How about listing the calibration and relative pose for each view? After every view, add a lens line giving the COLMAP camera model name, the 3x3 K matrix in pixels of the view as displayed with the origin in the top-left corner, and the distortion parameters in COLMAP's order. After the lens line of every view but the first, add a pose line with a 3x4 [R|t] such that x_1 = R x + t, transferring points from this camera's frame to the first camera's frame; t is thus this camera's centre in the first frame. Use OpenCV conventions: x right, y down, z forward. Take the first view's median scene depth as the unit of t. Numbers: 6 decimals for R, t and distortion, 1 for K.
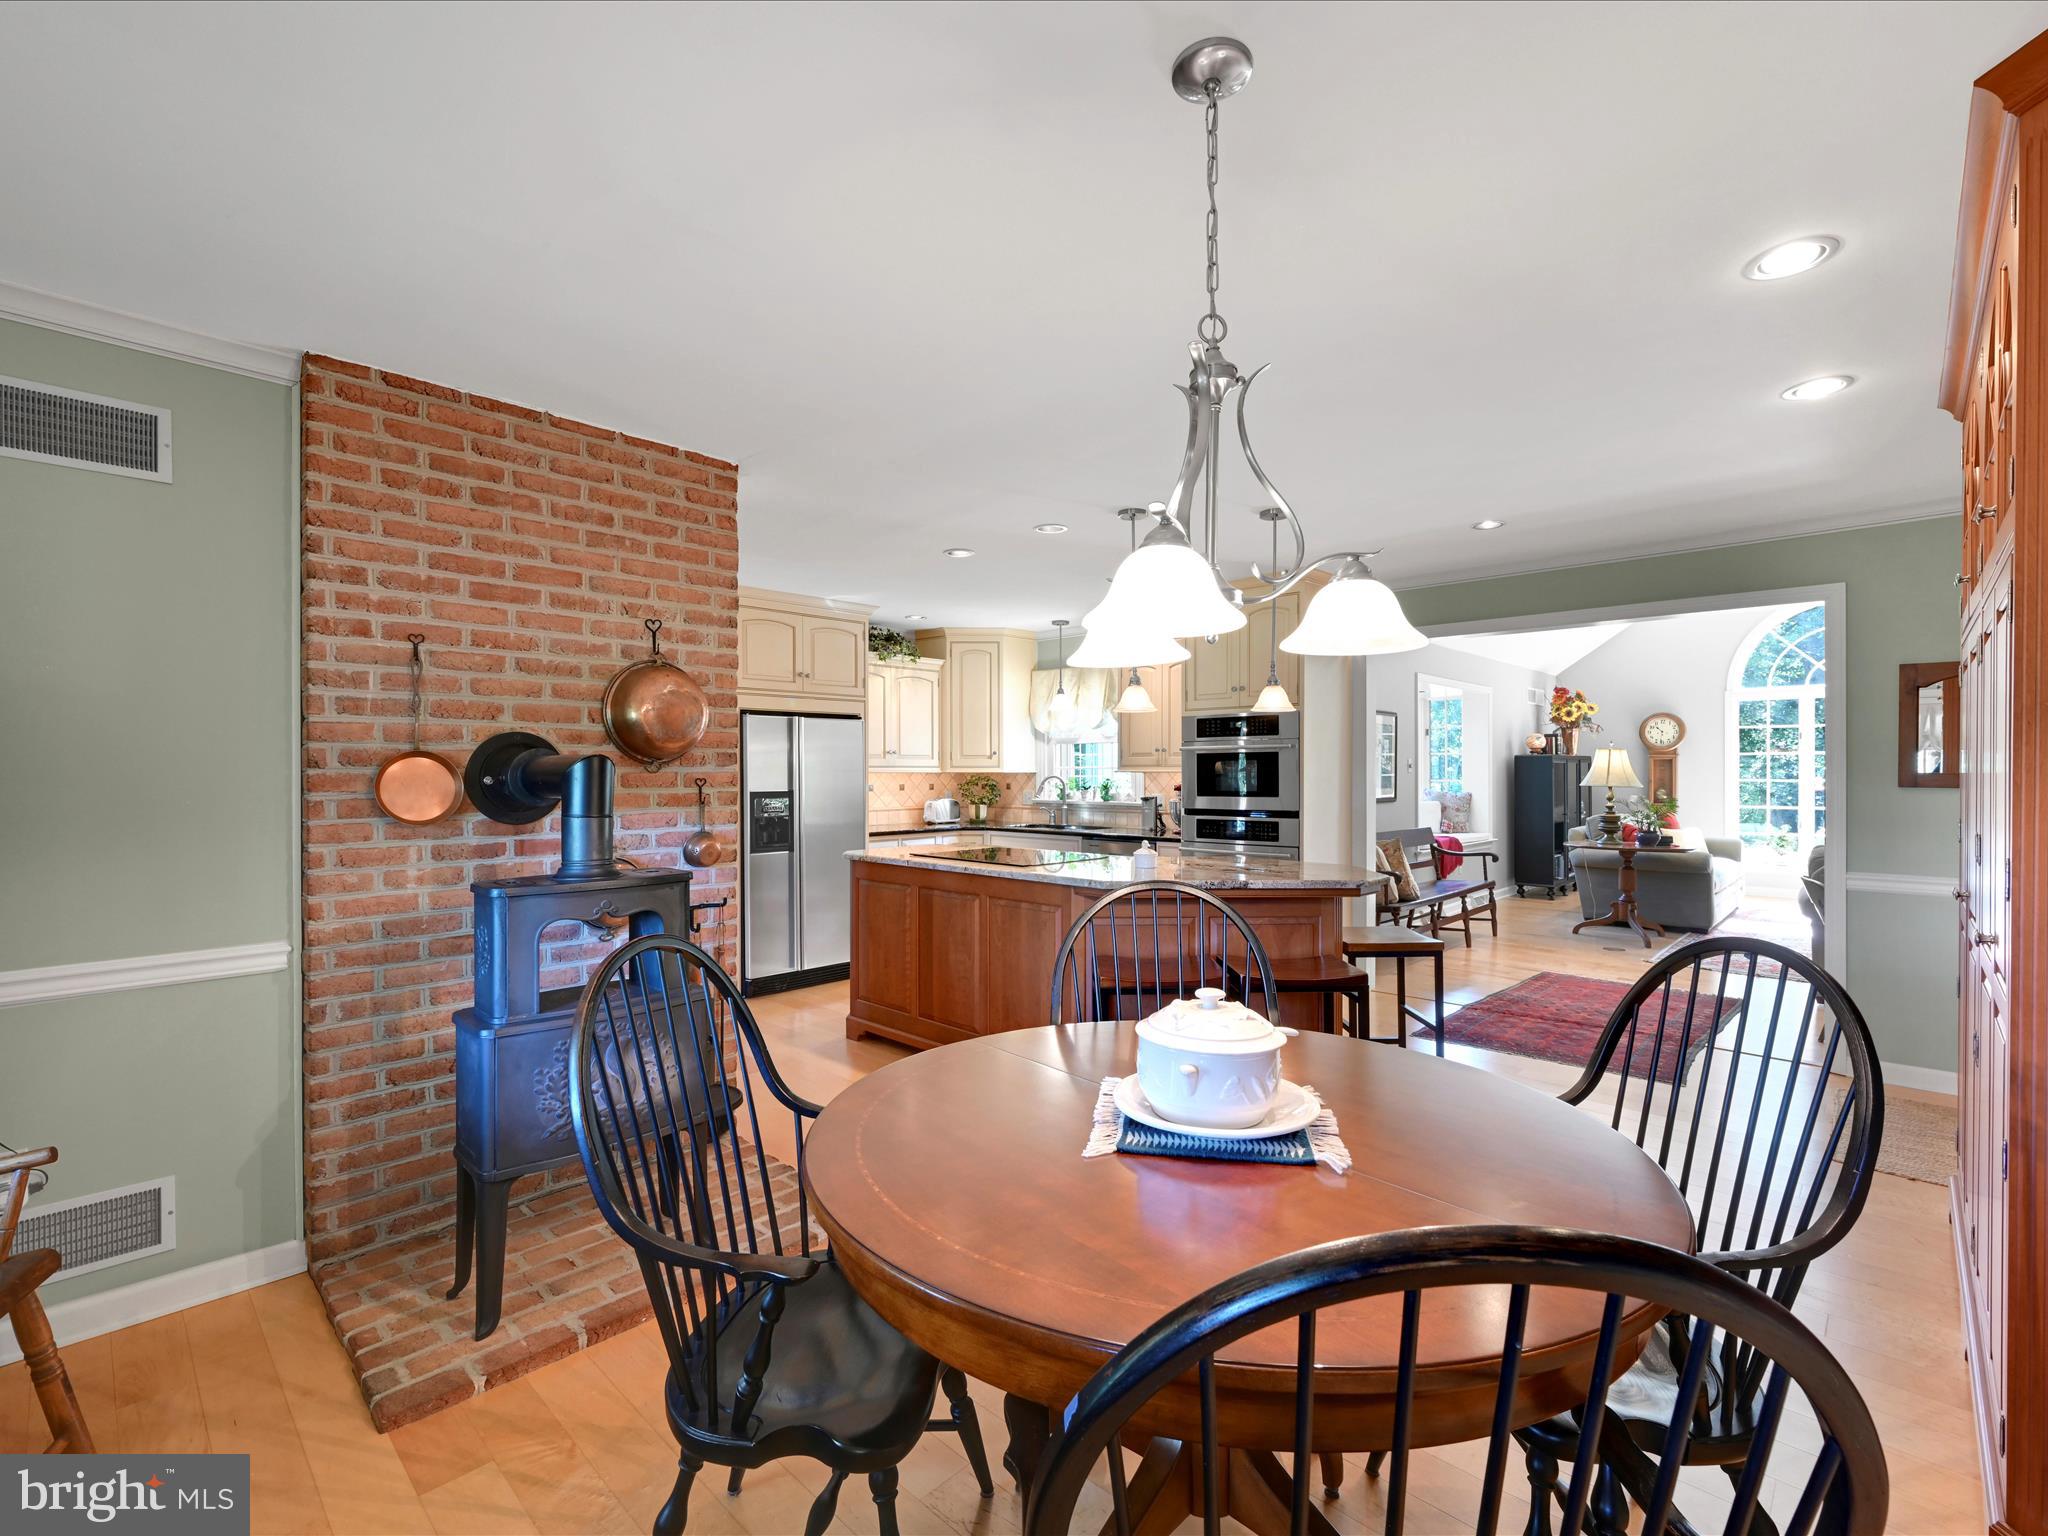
lens RADIAL K [[916.1, 0, 1015.2], [0, 916.1, 771.4], [0, 0, 1]] dist [0.002156, -0.000262]
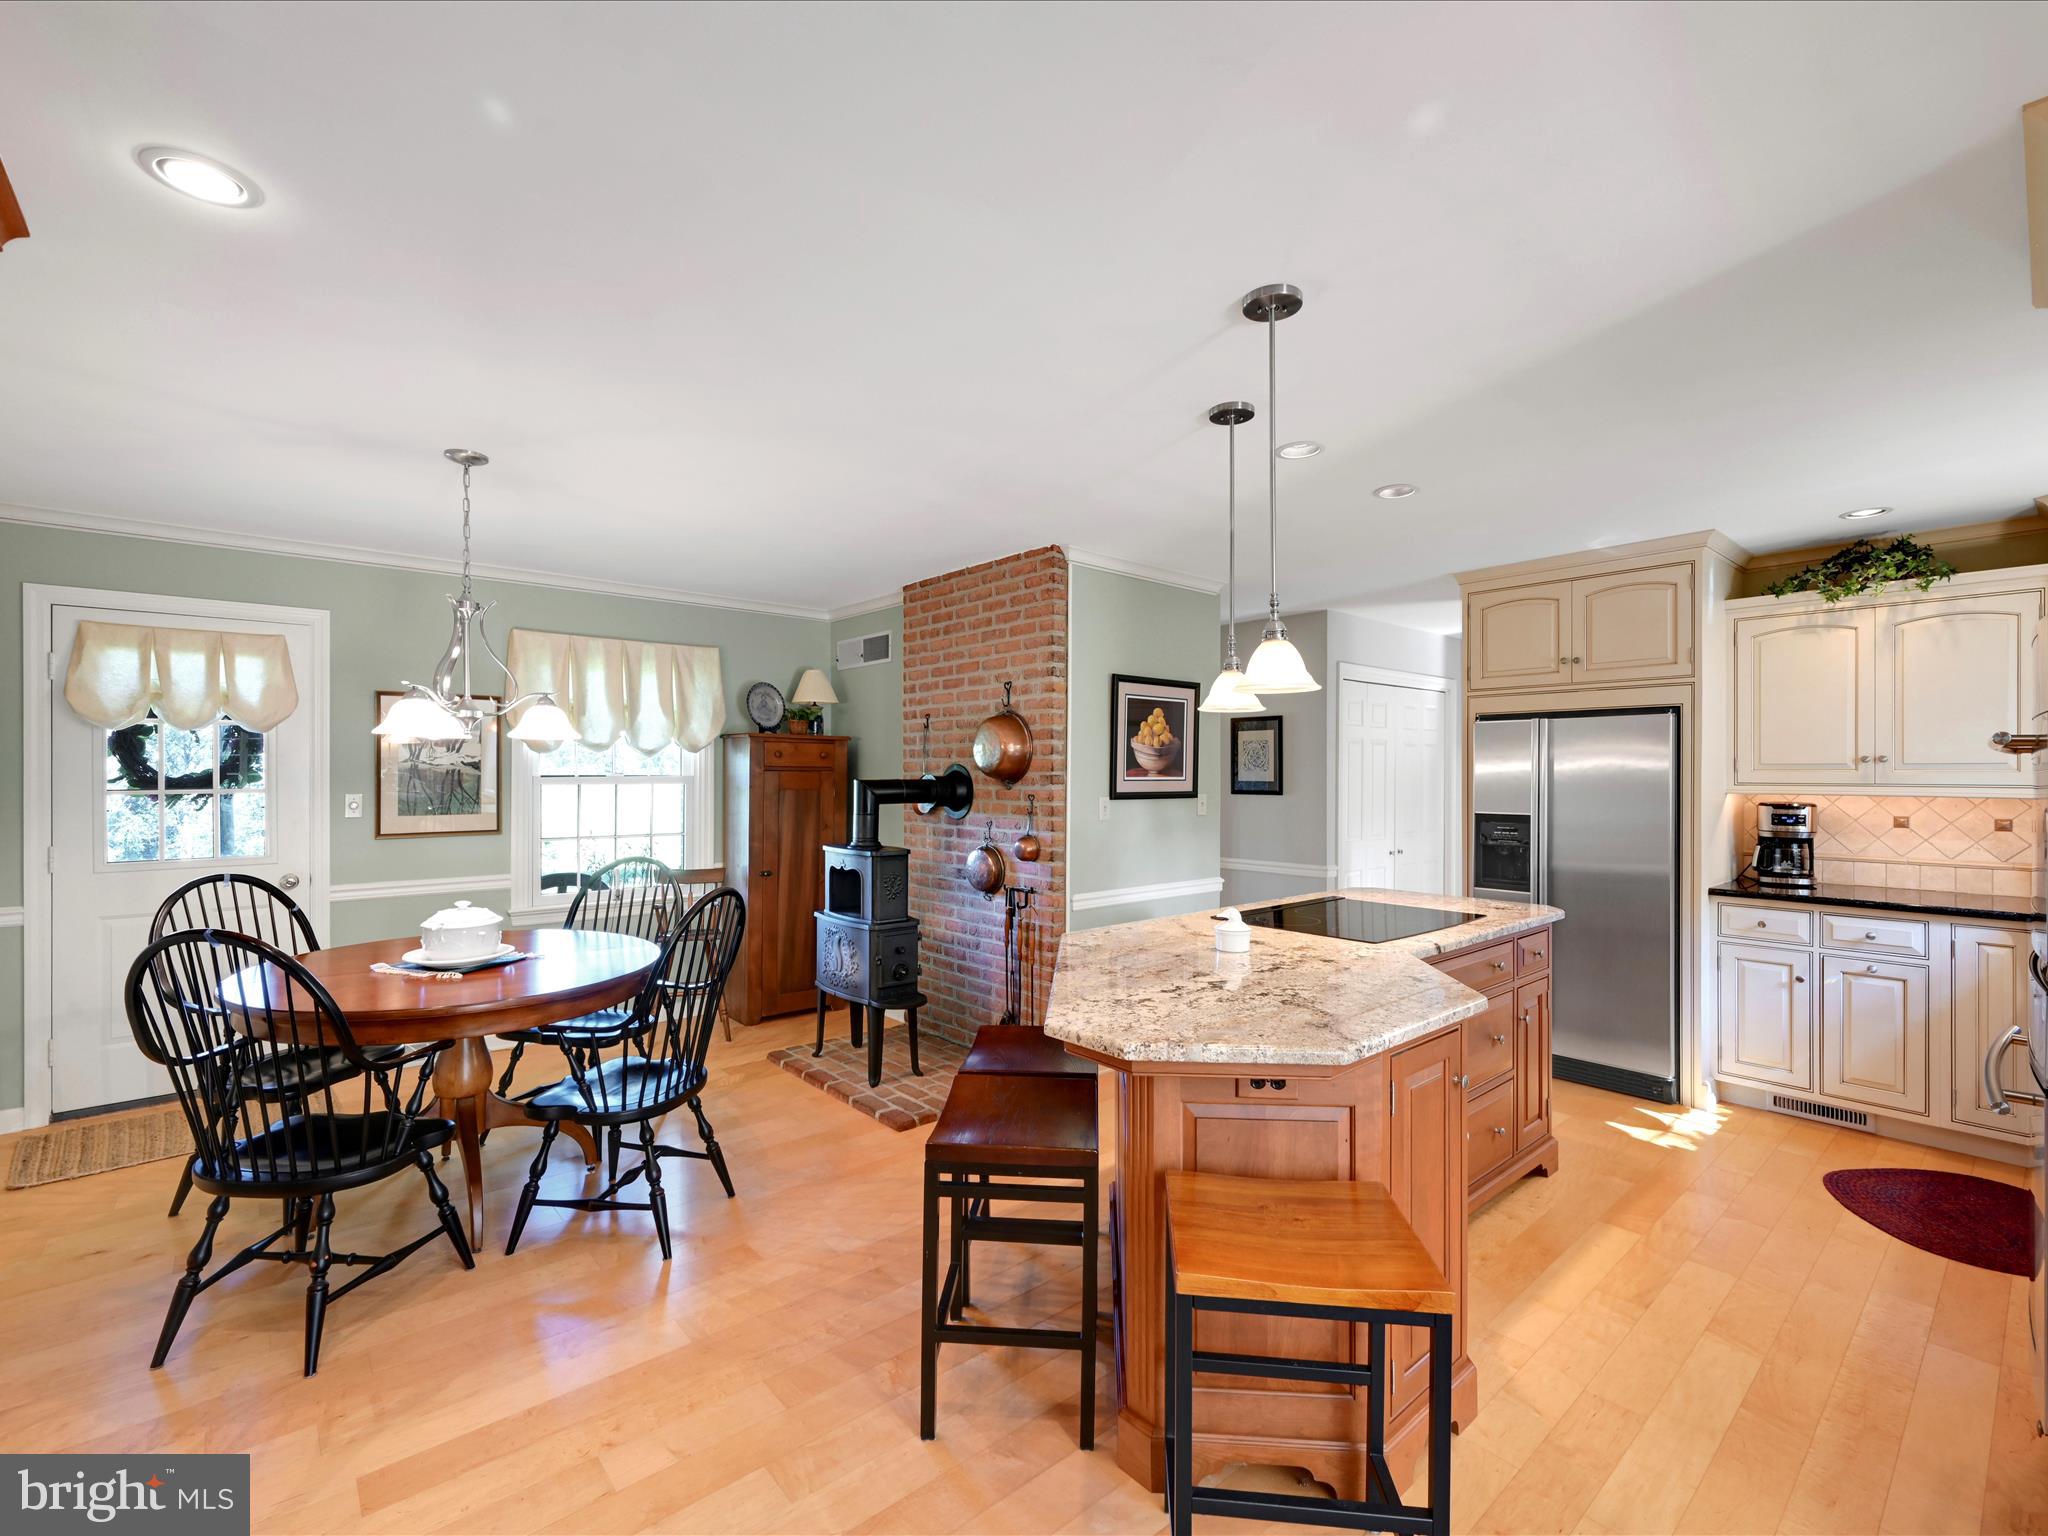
lens RADIAL K [[916.1, 0, 1015.2], [0, 916.1, 771.4], [0, 0, 1]] dist [0.002156, -0.000262]
pose [[-0.086870, 0.000045, -0.996220, 0.479853], [-0.001586, 0.999999, 0.000184, -0.012918], [0.996218, 0.001596, -0.086869, 0.535251]]
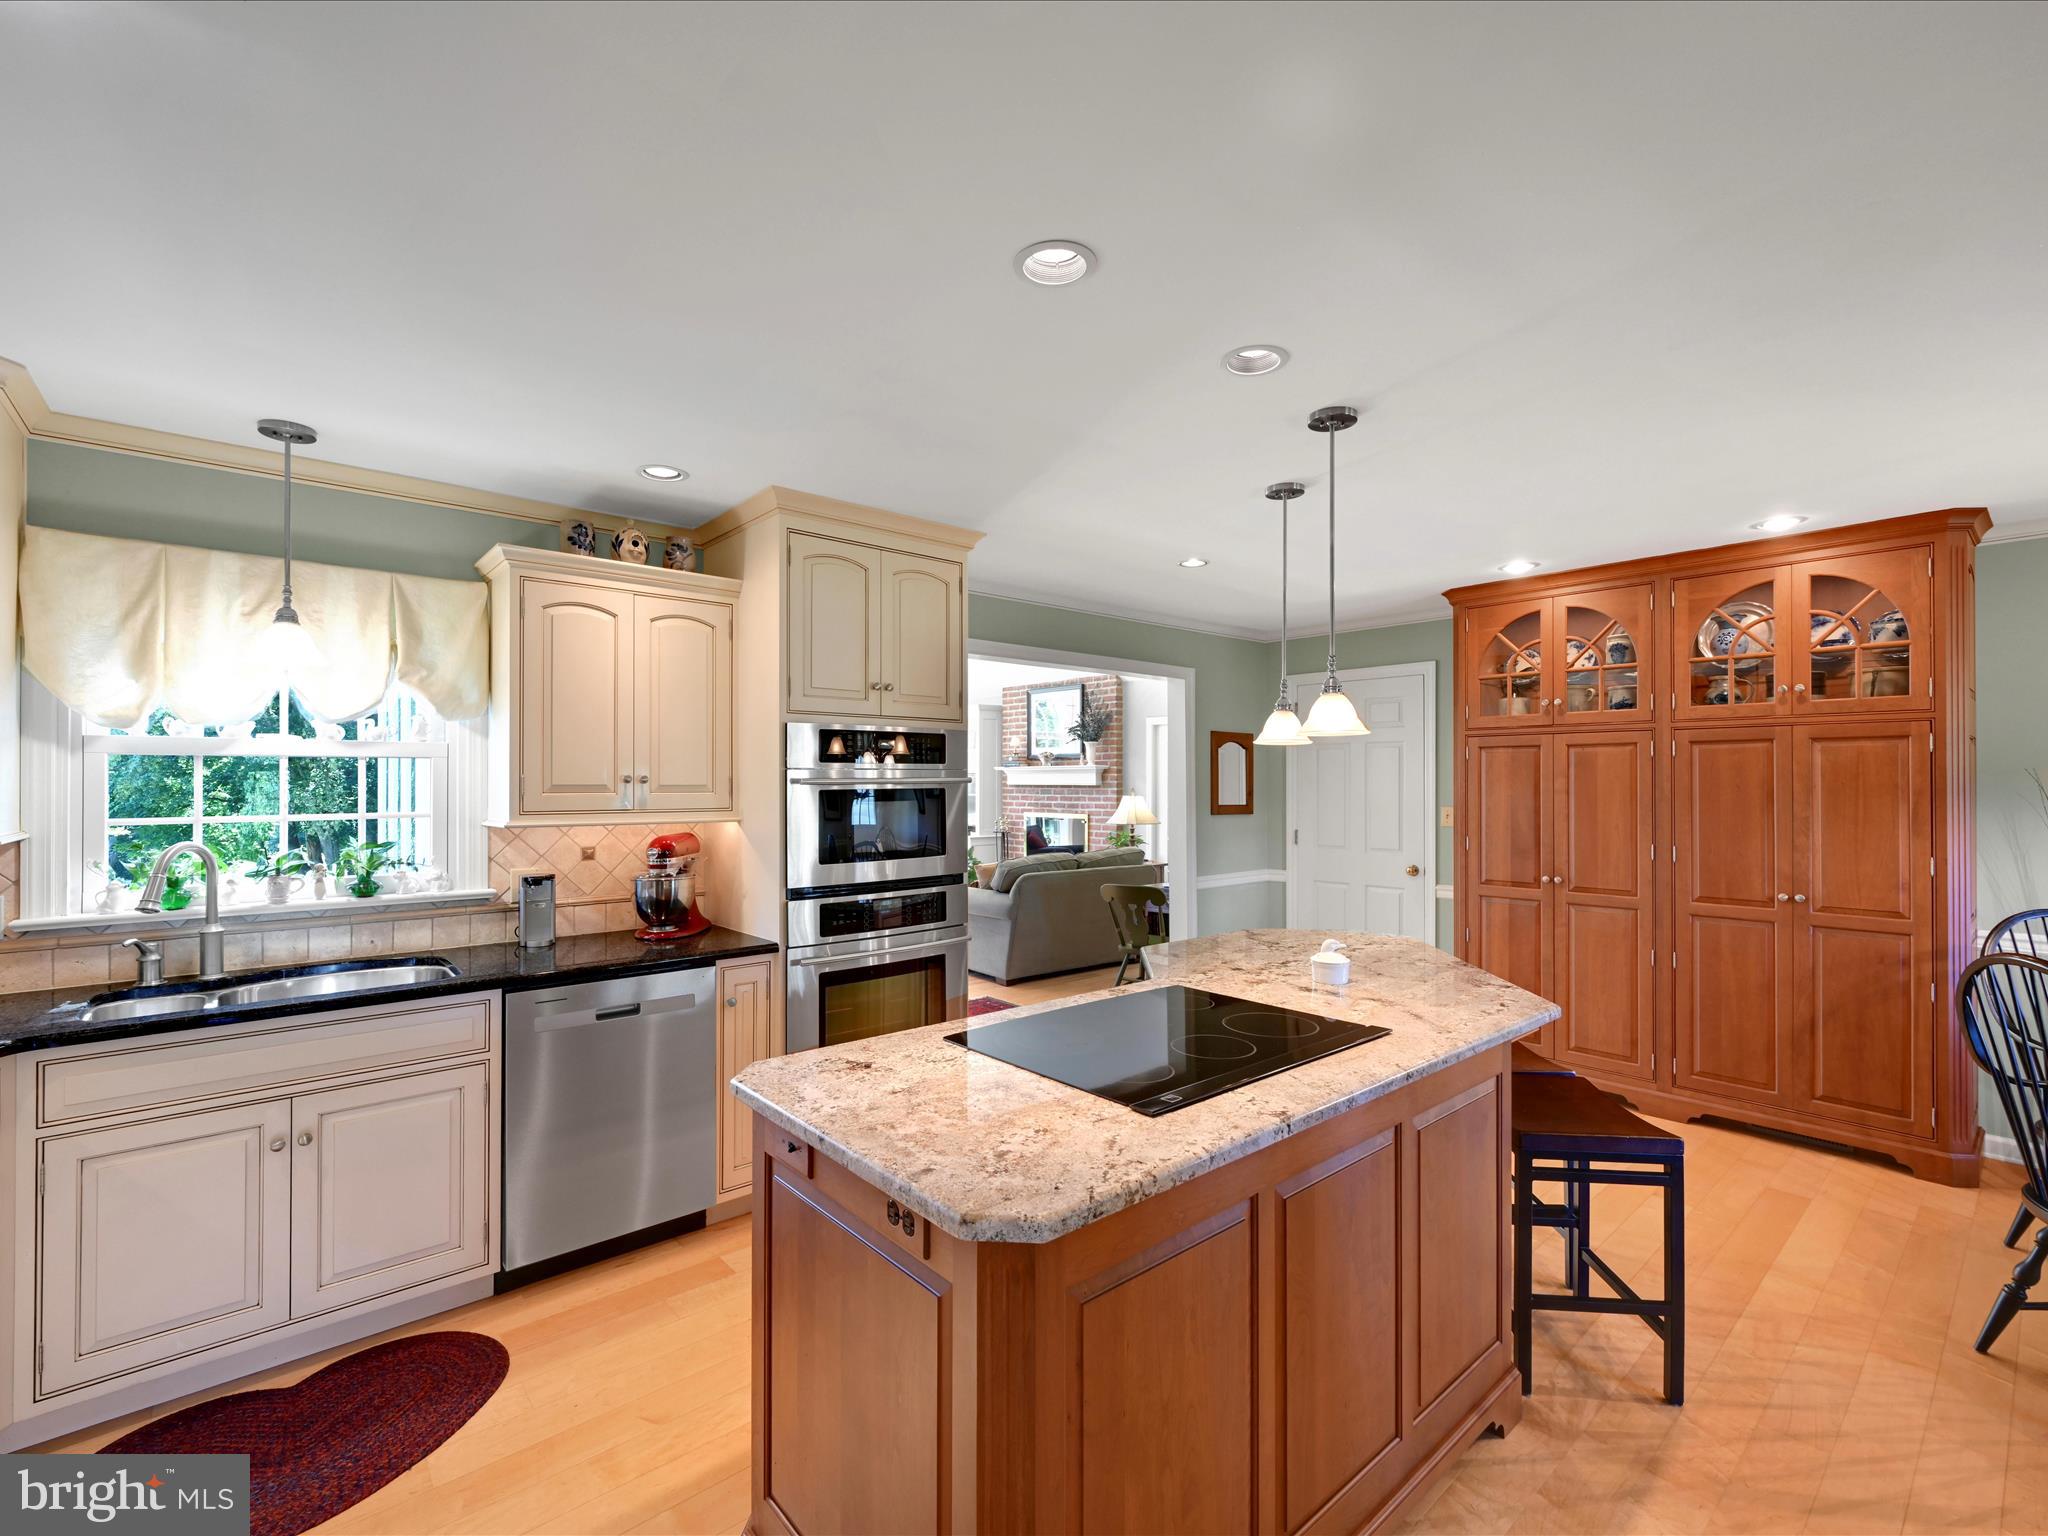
lens RADIAL K [[916.1, 0, 1015.2], [0, 916.1, 771.4], [0, 0, 1]] dist [0.002156, -0.000262]
pose [[0.076169, 0.011876, 0.997024, -0.294498], [0.002772, 0.999923, -0.012123, -0.019317], [-0.997091, 0.003688, 0.076130, 0.677944]]
